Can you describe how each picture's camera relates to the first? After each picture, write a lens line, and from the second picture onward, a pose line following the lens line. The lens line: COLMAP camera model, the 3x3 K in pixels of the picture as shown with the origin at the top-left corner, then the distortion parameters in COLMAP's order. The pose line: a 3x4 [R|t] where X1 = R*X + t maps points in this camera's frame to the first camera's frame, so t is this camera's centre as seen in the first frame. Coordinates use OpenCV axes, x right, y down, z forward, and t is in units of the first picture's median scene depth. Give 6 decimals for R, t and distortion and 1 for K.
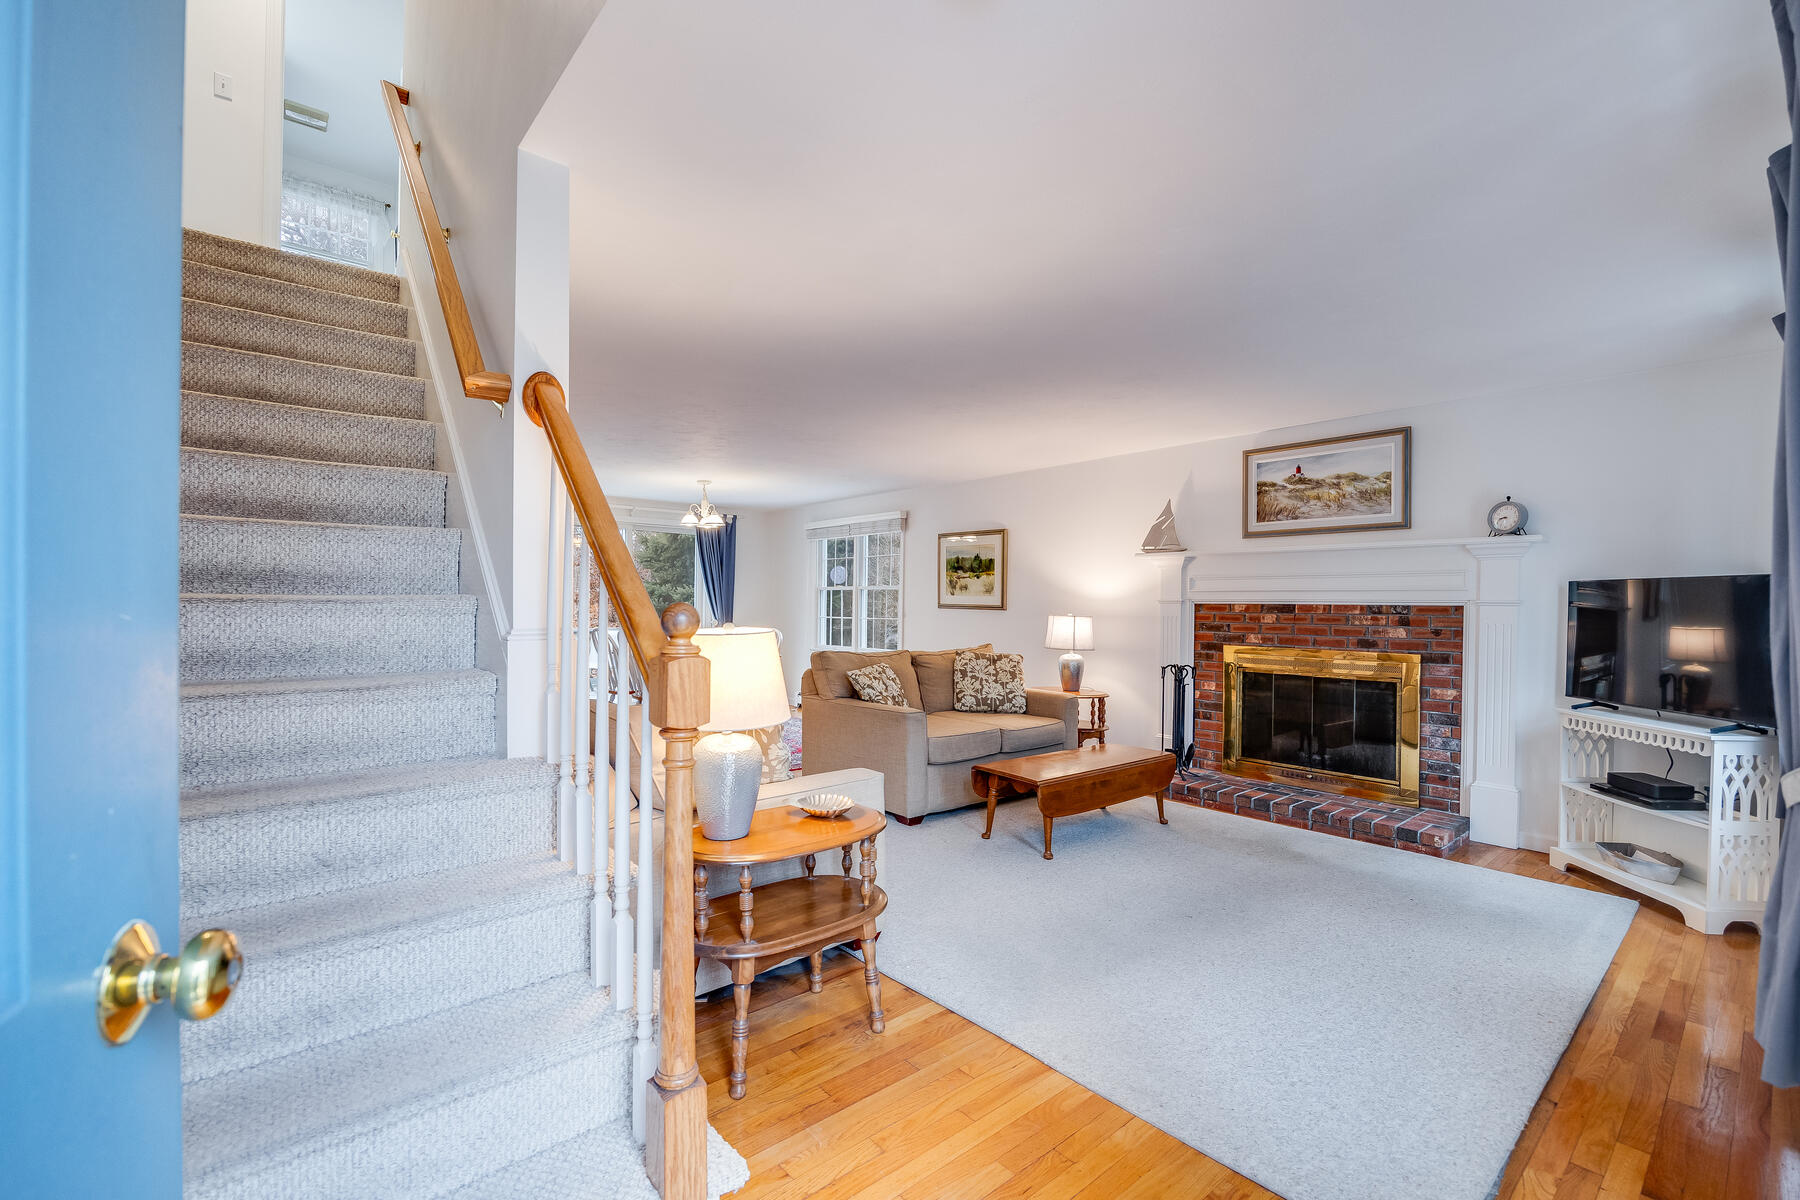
lens RADIAL K [[770.0, 0, 904.4], [0, 770.0, 611.0], [0, 0, 1]] dist [-0.011903, 0.002262]
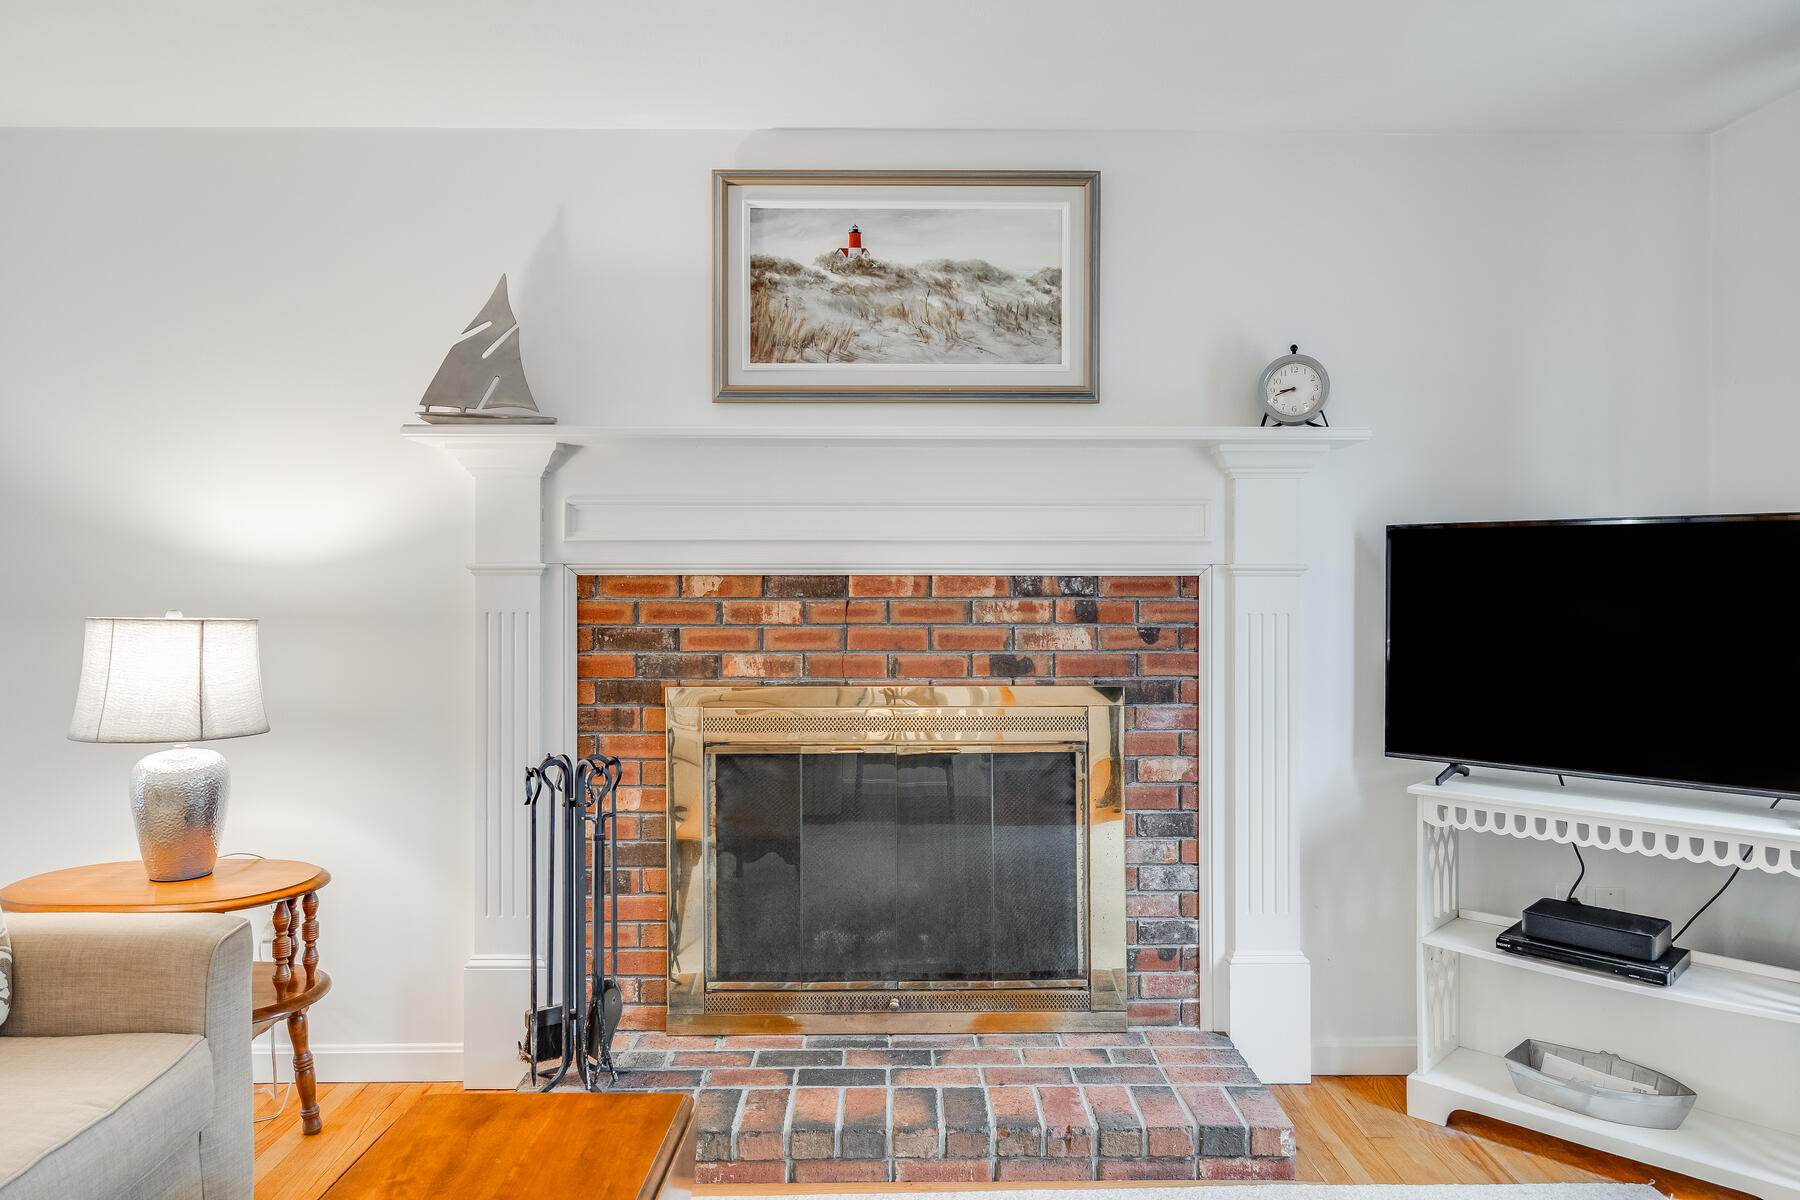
lens RADIAL K [[1166.5, 0, 907.8], [0, 1166.5, 578.5], [0, 0, 1]] dist [-0.002147, 0.000702]
pose [[0.638941, -0.007393, 0.769220, 0.065373], [0.013170, 0.999912, -0.001330, -0.006098], [-0.769143, 0.010980, 0.638983, 0.614968]]
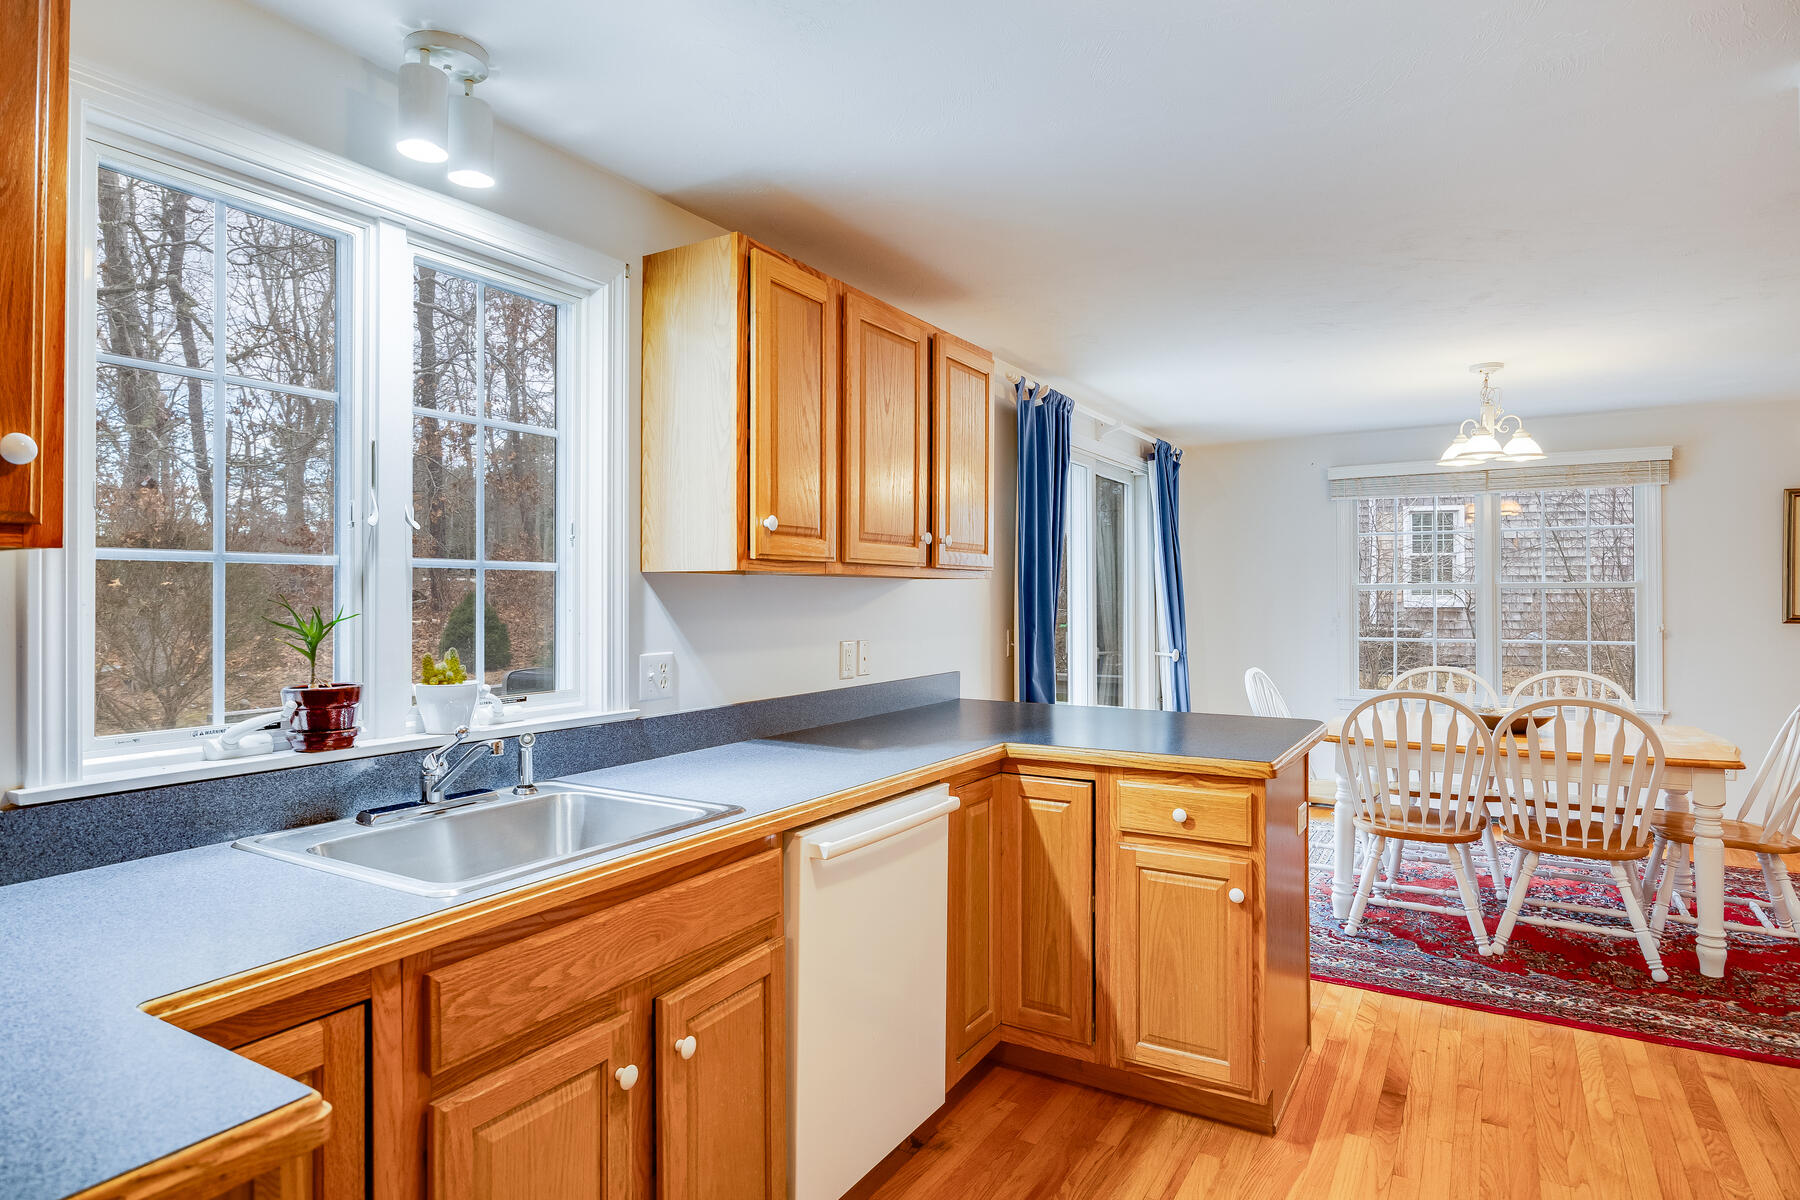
lens RADIAL K [[991.7, 0, 903.2], [0, 991.7, 589.0], [0, 0, 1]] dist [-0.001100, 0.001566]
pose [[0.947392, -0.011222, 0.319878, -1.230147], [0.015671, 0.999813, -0.011340, -0.047997], [-0.319691, 0.015756, 0.947391, 0.838019]]
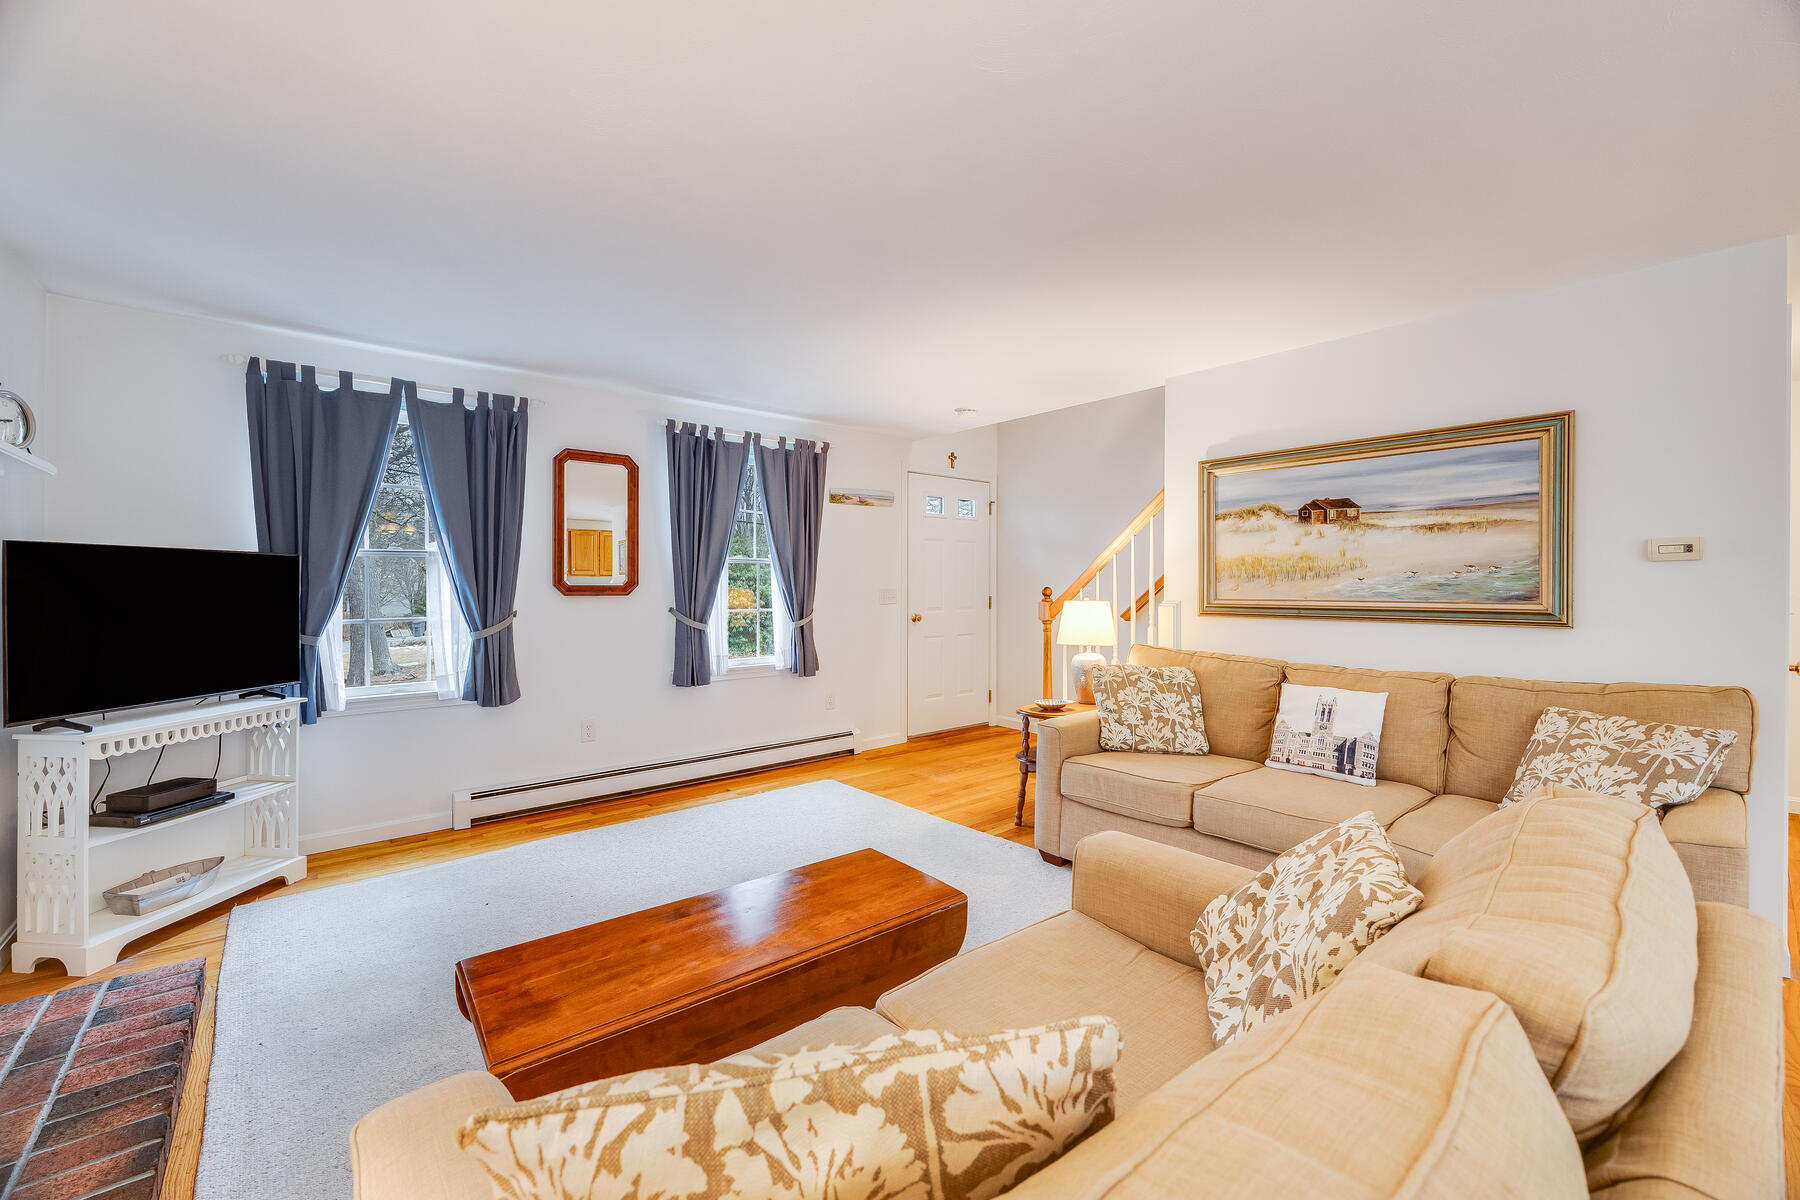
lens RADIAL K [[723.6, 0, 889.3], [0, 723.6, 586.7], [0, 0, 1]] dist [0.003312, 0.001544]
pose [[-0.999830, -0.011716, 0.014231, 0.118696], [-0.011519, 0.999837, 0.013883, -0.015238], [-0.014391, 0.013717, -0.999802, 1.288903]]
